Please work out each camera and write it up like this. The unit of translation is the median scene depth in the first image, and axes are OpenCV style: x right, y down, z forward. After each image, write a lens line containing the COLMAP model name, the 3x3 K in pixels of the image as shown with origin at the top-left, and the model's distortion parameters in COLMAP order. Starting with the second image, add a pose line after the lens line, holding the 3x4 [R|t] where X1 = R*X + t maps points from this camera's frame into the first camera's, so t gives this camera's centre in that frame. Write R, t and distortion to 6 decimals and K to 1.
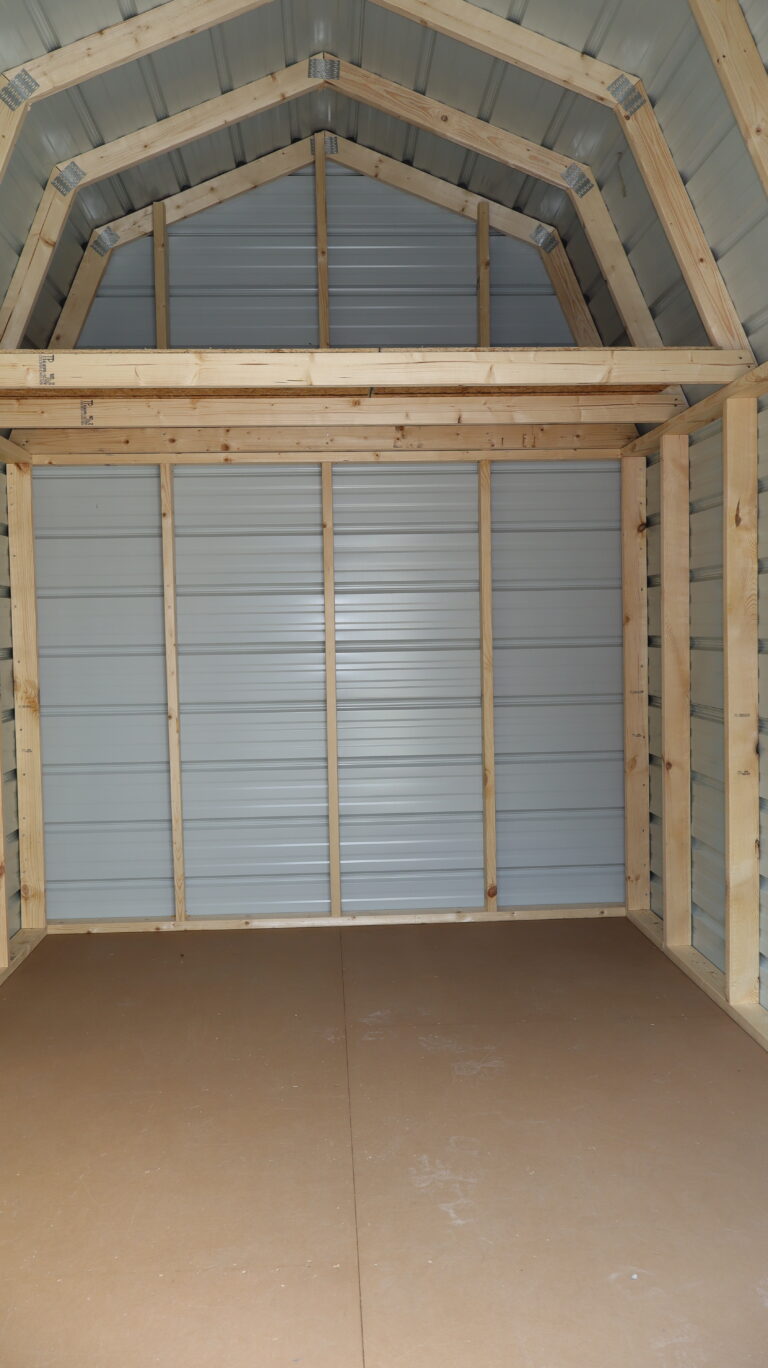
lens RADIAL K [[1135.7, 0, 388.2], [0, 1135.7, 683.8], [0, 0, 1]] dist [-0.008744, 0.019784]
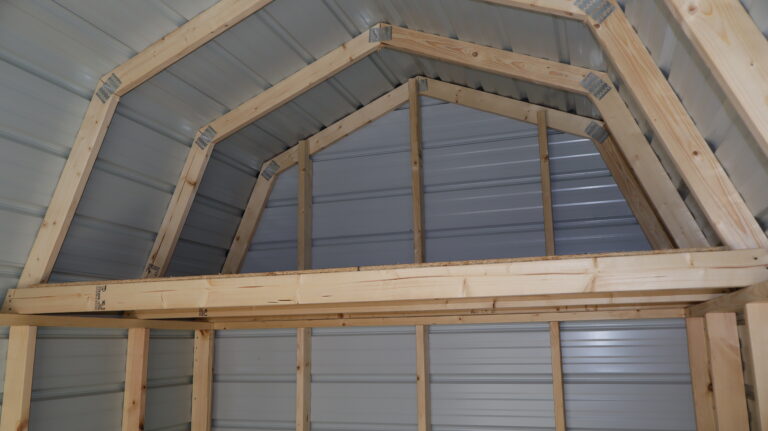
lens RADIAL K [[637.6, 0, 381.6], [0, 637.6, 216.8], [0, 0, 1]] dist [-0.008744, 0.019784]
pose [[0.928579, -0.068459, -0.364767, 0.172201], [-0.019735, 0.972342, -0.232727, -0.153166], [0.370610, 0.223304, 0.901545, 0.350953]]
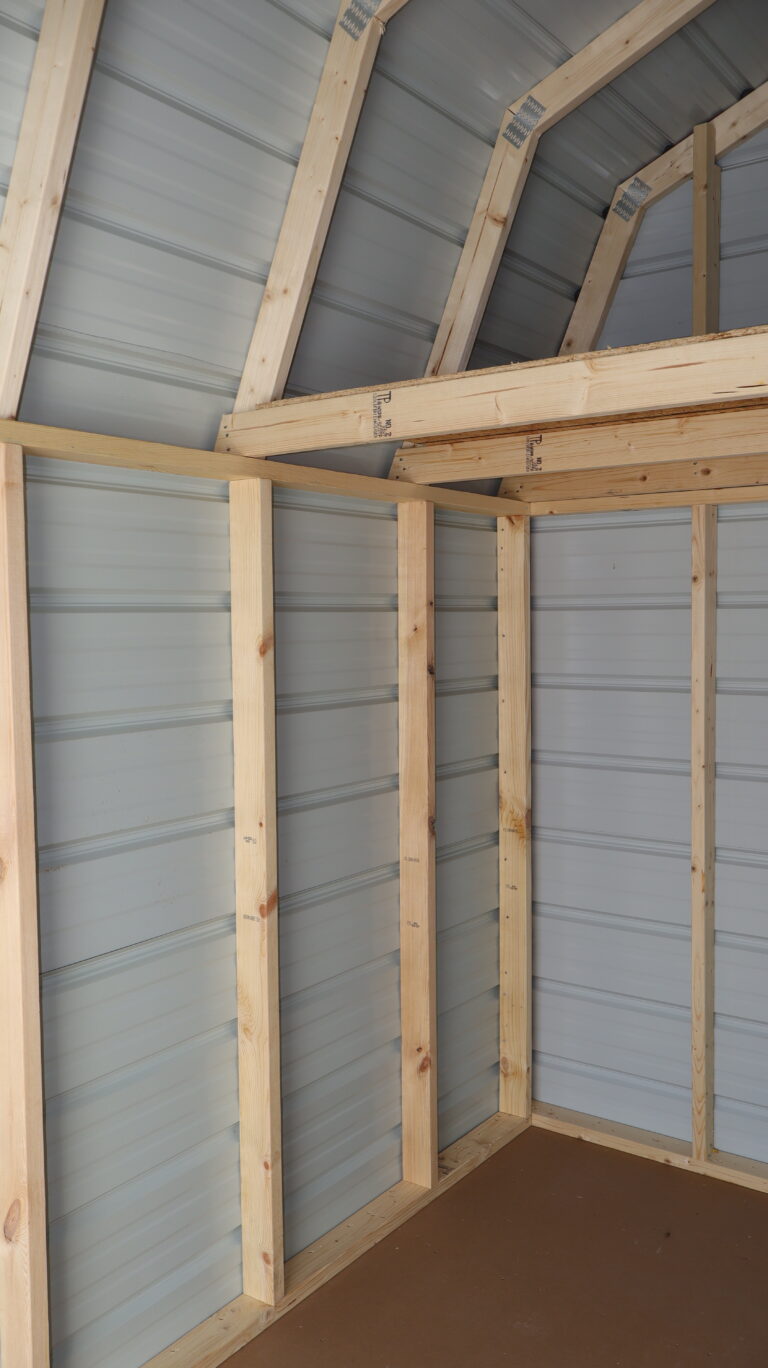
lens RADIAL K [[1135.7, 0, 388.5], [0, 1135.7, 681.0], [0, 0, 1]] dist [-0.008744, 0.019784]
pose [[0.779299, 0.044299, -0.625084, 0.095435], [-0.036125, 0.999015, 0.025762, -0.100490], [0.625610, 0.002505, 0.780132, 0.351611]]
